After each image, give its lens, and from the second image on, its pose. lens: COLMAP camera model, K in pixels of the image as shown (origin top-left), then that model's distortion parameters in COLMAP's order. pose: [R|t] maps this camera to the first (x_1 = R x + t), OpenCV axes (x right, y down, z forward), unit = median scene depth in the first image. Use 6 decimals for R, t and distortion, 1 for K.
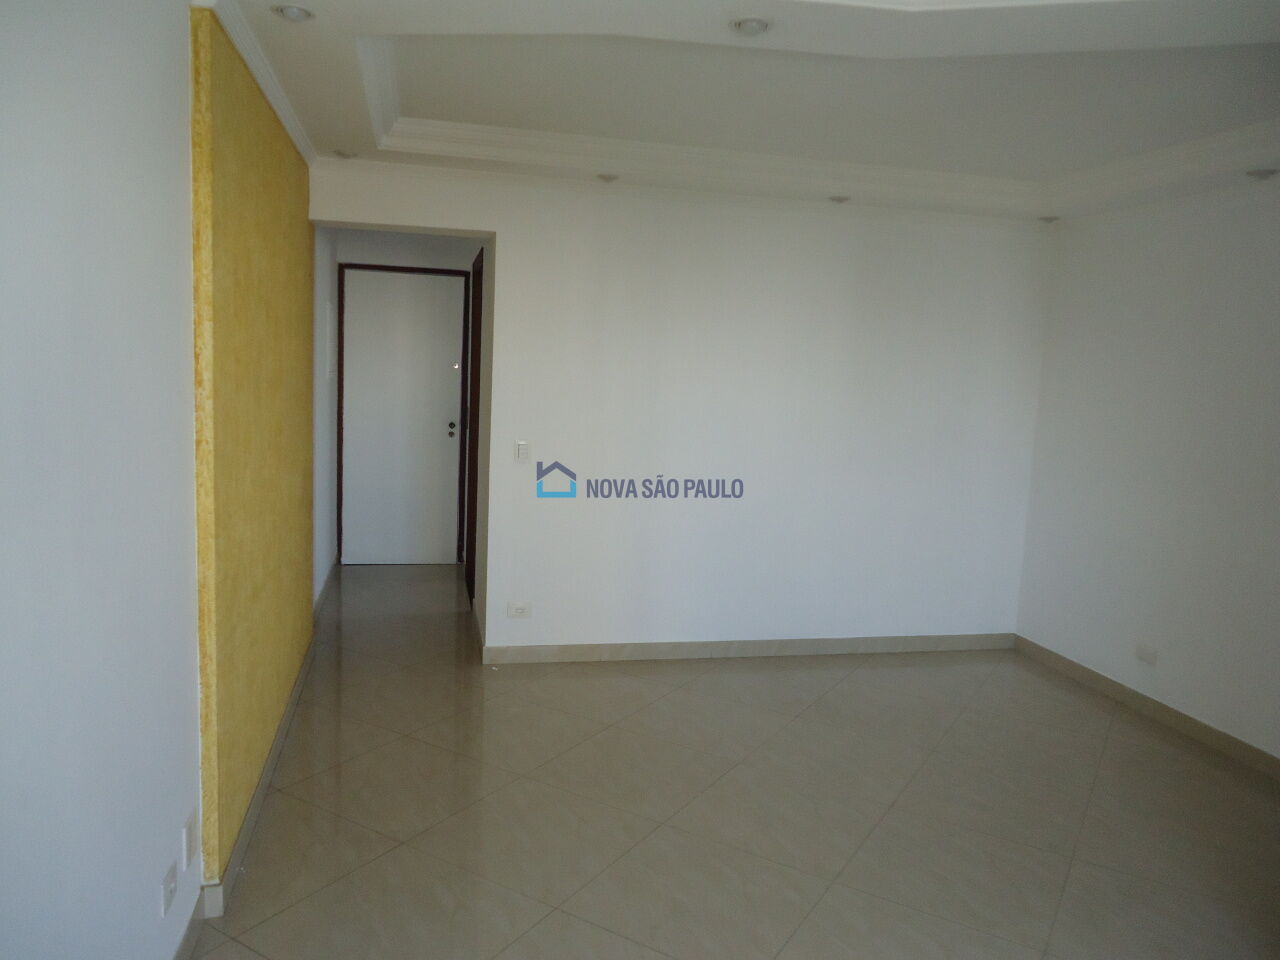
lens RADIAL K [[919.7, 0, 640.0], [0, 919.7, 480.0], [0, 0, 1]] dist [-0.003626, -0.002645]
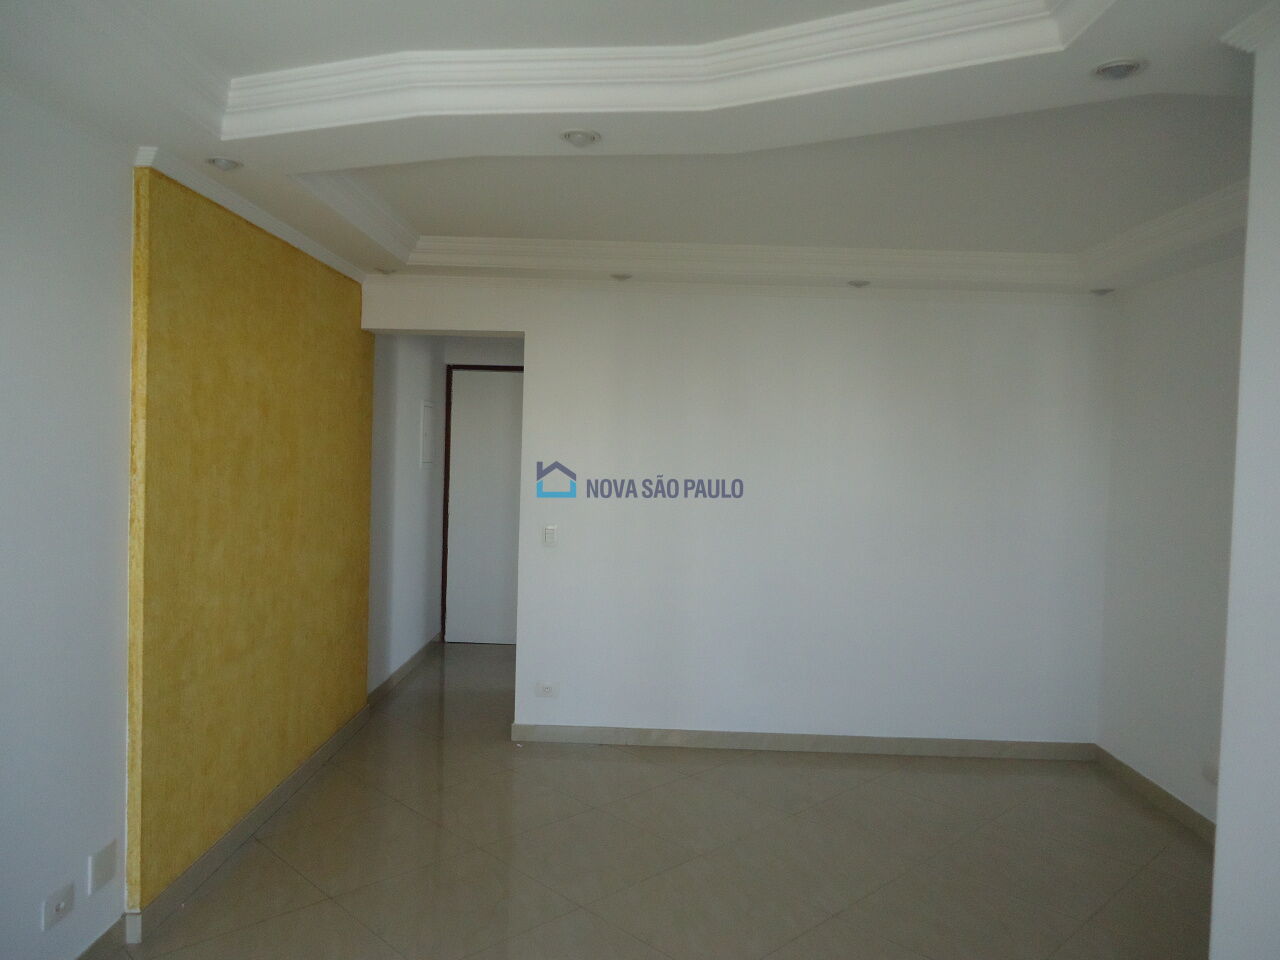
lens RADIAL K [[919.7, 0, 640.0], [0, 919.7, 480.0], [0, 0, 1]] dist [-0.003626, -0.002645]
pose [[0.970906, -0.006576, -0.239372, 0.429768], [-0.016947, 0.995230, -0.096076, 0.009530], [0.238861, 0.097338, 0.966163, 0.009106]]
